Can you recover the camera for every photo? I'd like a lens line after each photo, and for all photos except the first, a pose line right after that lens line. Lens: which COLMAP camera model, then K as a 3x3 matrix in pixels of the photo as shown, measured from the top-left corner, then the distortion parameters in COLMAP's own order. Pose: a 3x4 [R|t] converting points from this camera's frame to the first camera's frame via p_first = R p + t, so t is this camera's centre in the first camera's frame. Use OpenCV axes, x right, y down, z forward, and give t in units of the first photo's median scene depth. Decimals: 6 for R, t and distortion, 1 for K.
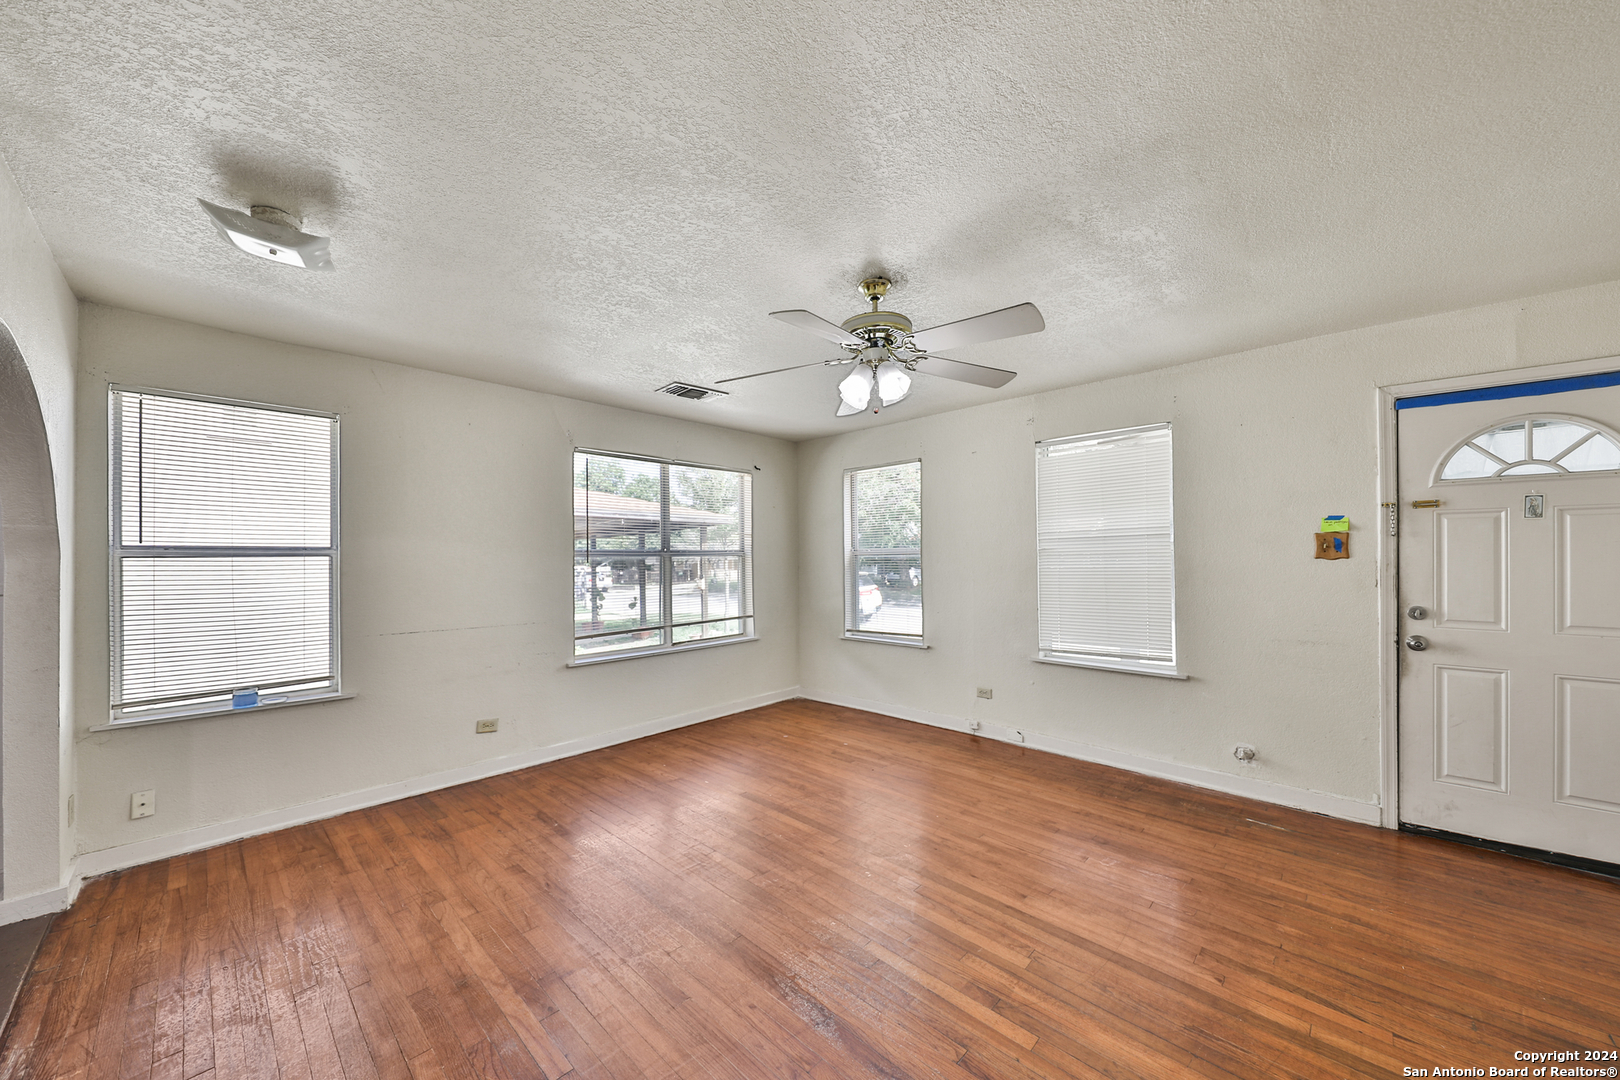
lens RADIAL K [[577.1, 0, 789.5], [0, 577.1, 548.3], [0, 0, 1]] dist [0.005972, -0.000218]
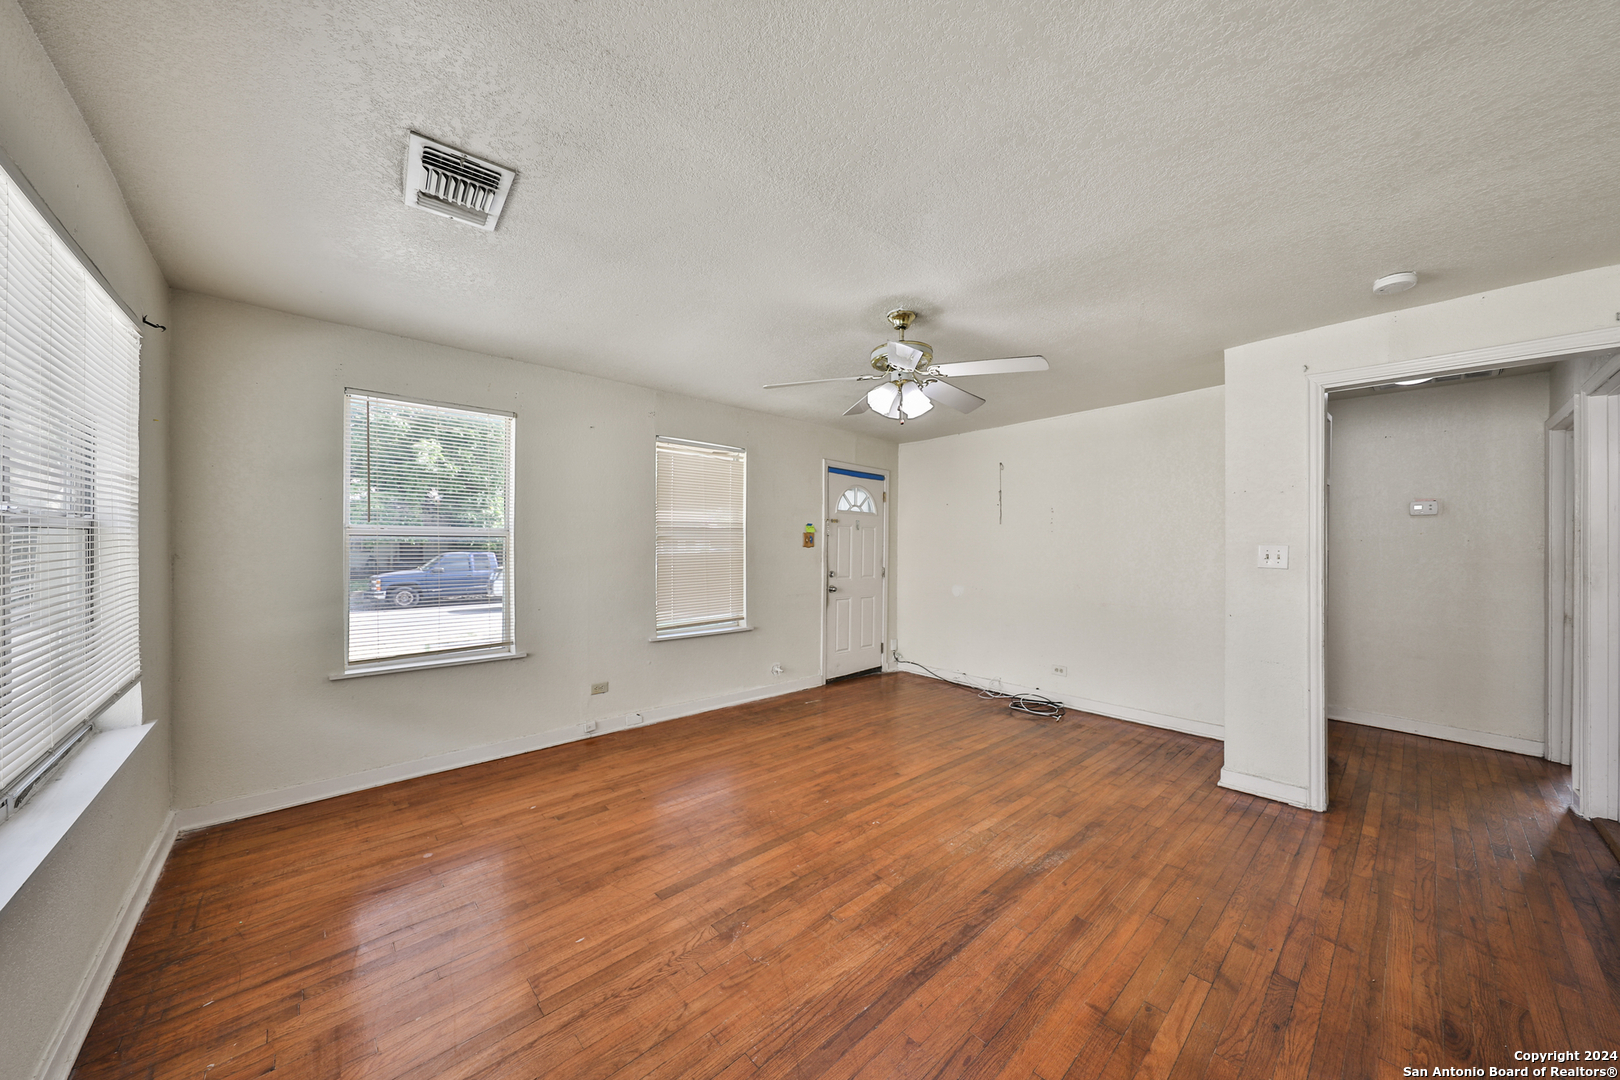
lens RADIAL K [[558.1, 0, 819.1], [0, 558.1, 546.6], [0, 0, 1]] dist [0.007241, -0.003474]
pose [[0.039841, 0.005681, 0.999190, -0.704951], [-0.027429, 0.999613, -0.004589, 0.020544], [-0.998829, -0.027223, 0.039982, 0.785979]]
